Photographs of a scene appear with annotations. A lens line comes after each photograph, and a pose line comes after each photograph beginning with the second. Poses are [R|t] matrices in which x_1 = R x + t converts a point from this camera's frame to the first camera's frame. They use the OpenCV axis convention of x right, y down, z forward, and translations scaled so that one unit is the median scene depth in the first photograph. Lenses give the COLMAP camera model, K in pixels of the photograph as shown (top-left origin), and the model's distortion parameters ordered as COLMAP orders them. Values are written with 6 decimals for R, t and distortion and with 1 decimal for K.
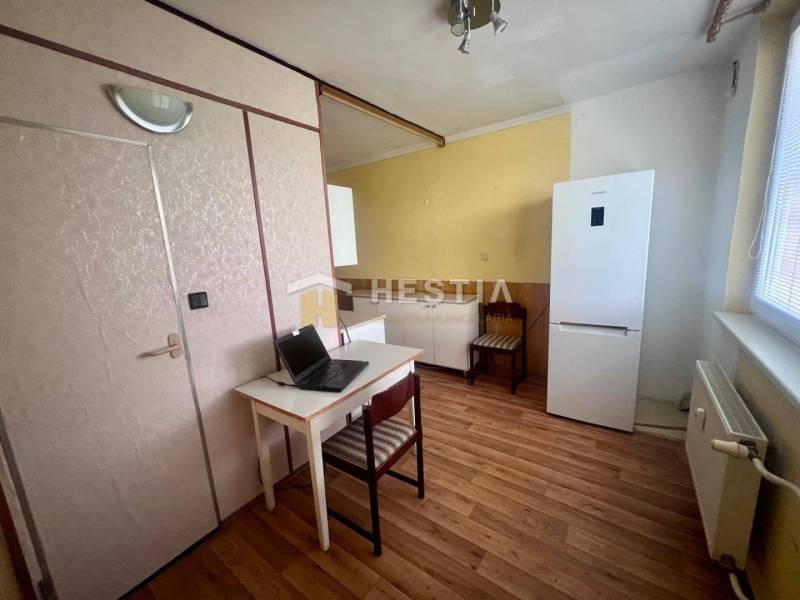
lens RADIAL K [[321.6, 0, 401.2], [0, 321.6, 301.7], [0, 0, 1]] dist [0.006036, 0.000301]
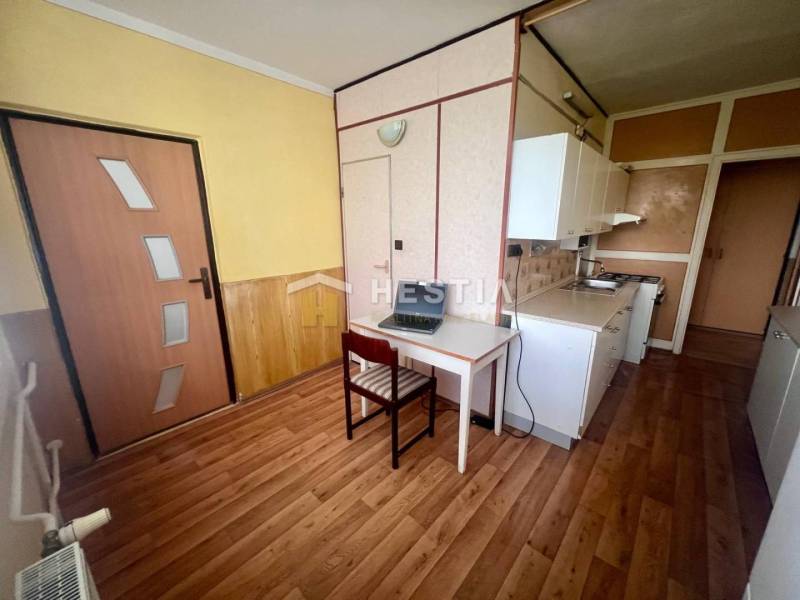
lens RADIAL K [[321.6, 0, 402.0], [0, 321.6, 299.6], [0, 0, 1]] dist [0.006036, 0.000301]
pose [[-0.097223, 0.296810, -0.949975, 0.908516], [-0.165508, 0.936384, 0.309502, -0.225021], [0.981405, 0.187319, -0.041913, 0.998321]]
